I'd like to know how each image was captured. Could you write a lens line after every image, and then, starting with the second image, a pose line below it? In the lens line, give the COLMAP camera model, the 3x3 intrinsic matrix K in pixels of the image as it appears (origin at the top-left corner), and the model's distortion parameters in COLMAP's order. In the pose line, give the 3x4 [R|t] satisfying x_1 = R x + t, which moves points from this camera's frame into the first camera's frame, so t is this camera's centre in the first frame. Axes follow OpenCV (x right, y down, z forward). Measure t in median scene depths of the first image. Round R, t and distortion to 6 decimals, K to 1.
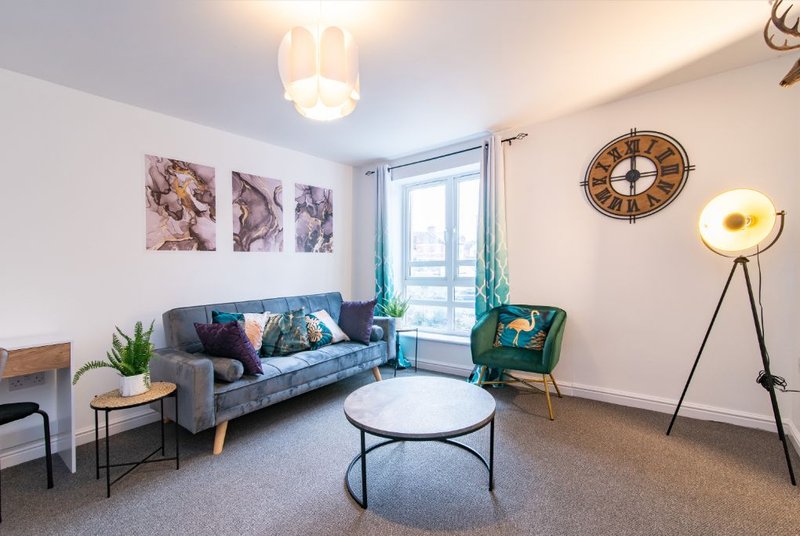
lens RADIAL K [[363.8, 0, 400.0], [0, 363.8, 268.0], [0, 0, 1]] dist [0.010143, -0.000986]
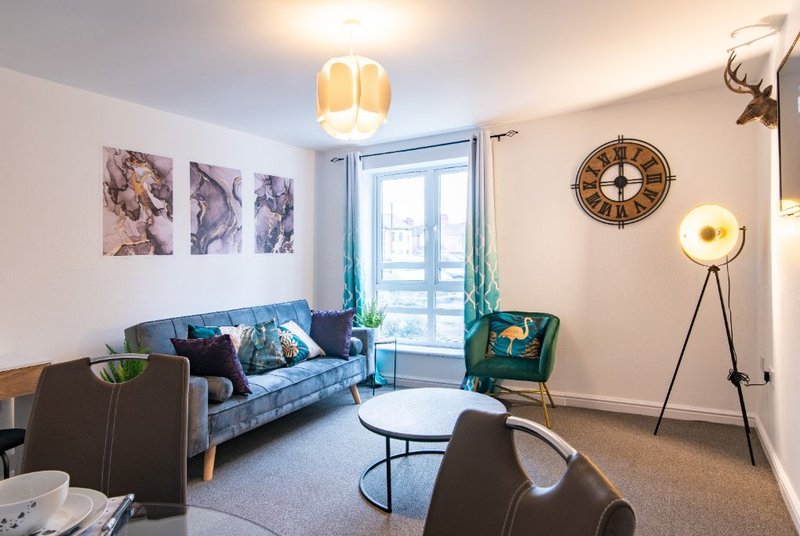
lens RADIAL K [[489.2, 0, 393.6], [0, 489.2, 248.4], [0, 0, 1]] dist [-0.001794, 0.000940]
pose [[0.990371, 0.001491, 0.138429, -0.156051], [0.001880, 0.999705, -0.024215, -0.034124], [-0.138424, 0.024243, 0.990076, -0.223985]]
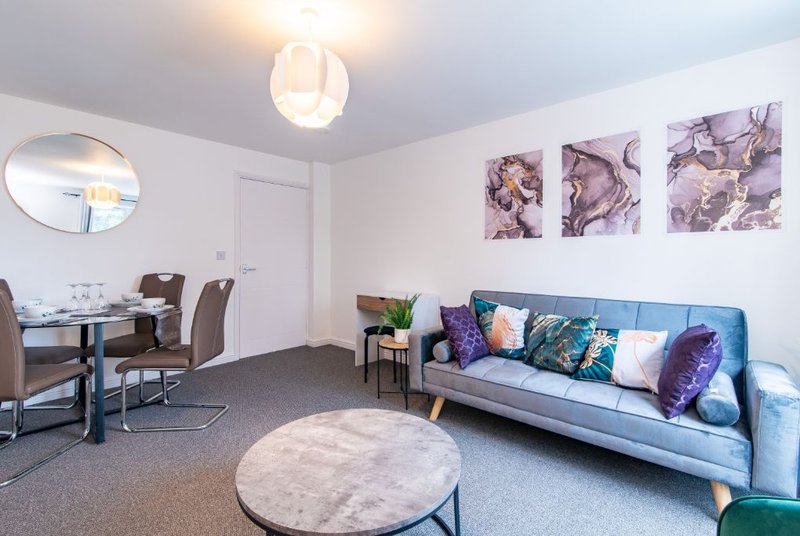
lens RADIAL K [[358.8, 0, 397.9], [0, 358.8, 249.0], [0, 0, 1]] dist [0.001122, 0.000095]
pose [[-0.071211, 0.003799, -0.997454, 0.465519], [-0.005294, 0.999977, 0.004186, -0.020164], [0.997447, 0.005579, -0.071189, 0.727775]]
